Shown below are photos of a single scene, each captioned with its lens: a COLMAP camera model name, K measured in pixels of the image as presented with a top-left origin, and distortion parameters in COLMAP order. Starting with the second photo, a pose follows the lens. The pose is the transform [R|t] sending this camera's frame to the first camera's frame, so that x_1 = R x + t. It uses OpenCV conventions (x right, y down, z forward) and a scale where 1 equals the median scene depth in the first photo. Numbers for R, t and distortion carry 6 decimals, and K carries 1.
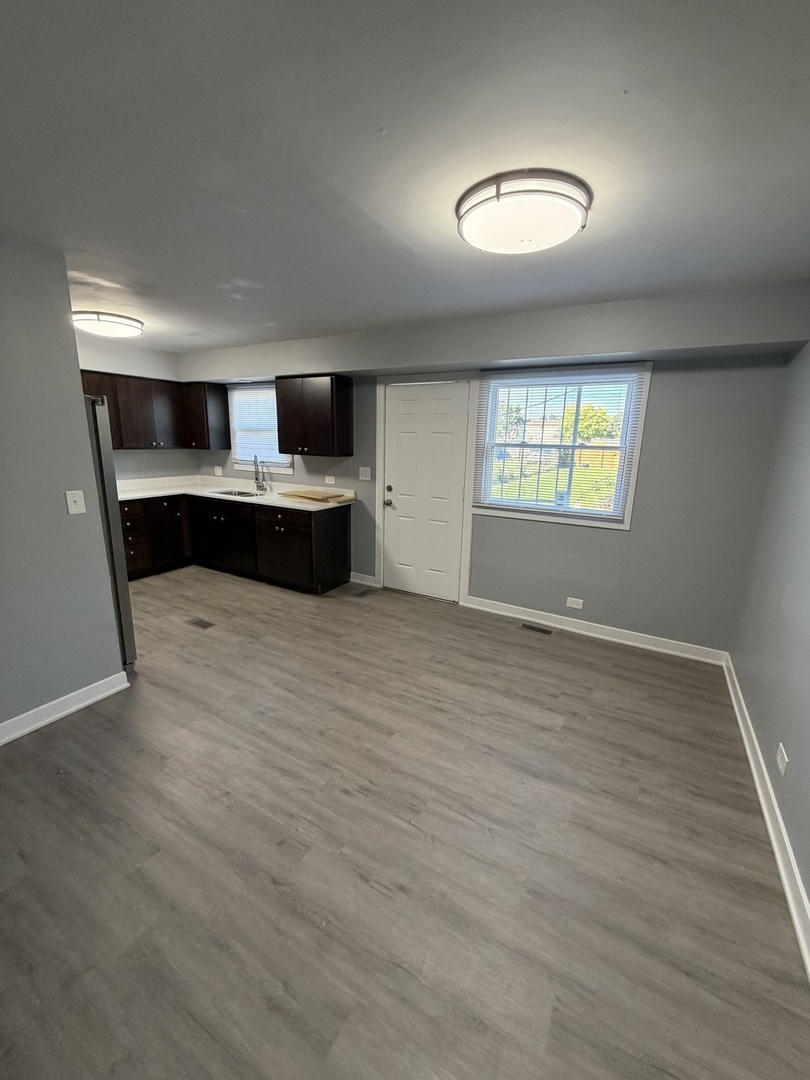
lens RADIAL K [[436.5, 0, 410.1], [0, 436.5, 535.1], [0, 0, 1]] dist [0.001850, 0.000715]
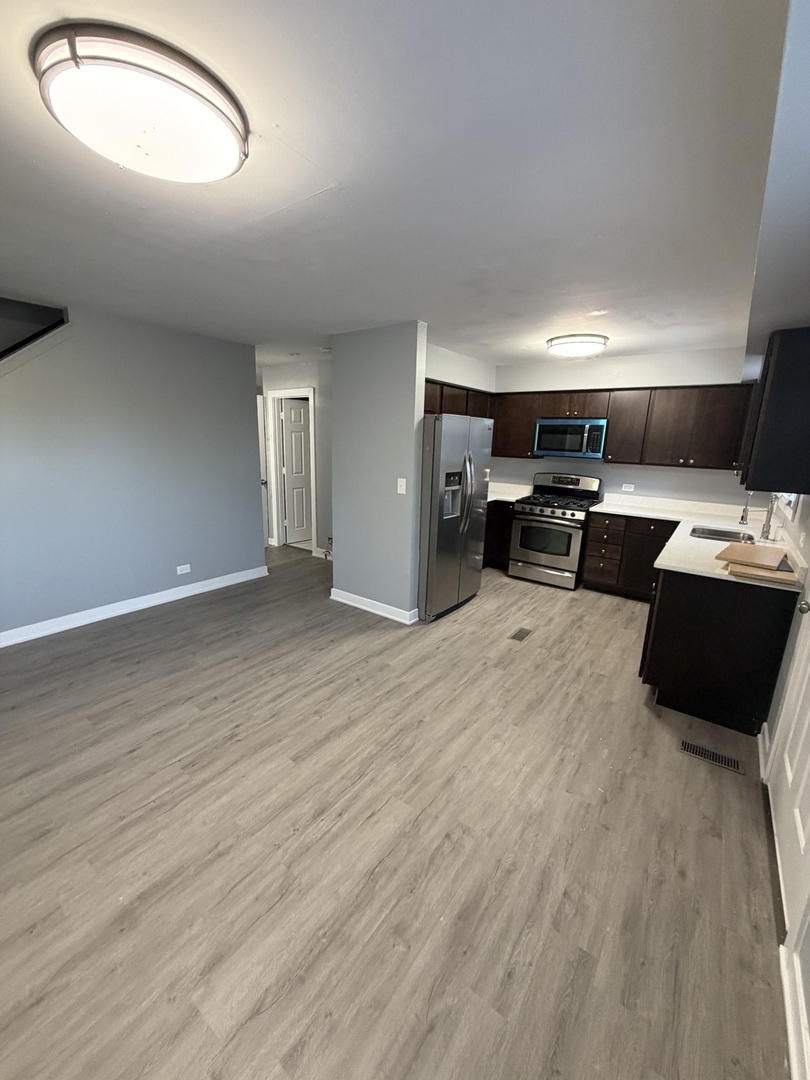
lens RADIAL K [[424.9, 0, 409.3], [0, 424.9, 545.8], [0, 0, 1]] dist [-0.000263, 0.000255]
pose [[-0.122560, 0.220487, -0.967659, 0.675929], [-0.249412, 0.936877, 0.245062, -0.245462], [0.960611, 0.271381, -0.059831, 1.119013]]
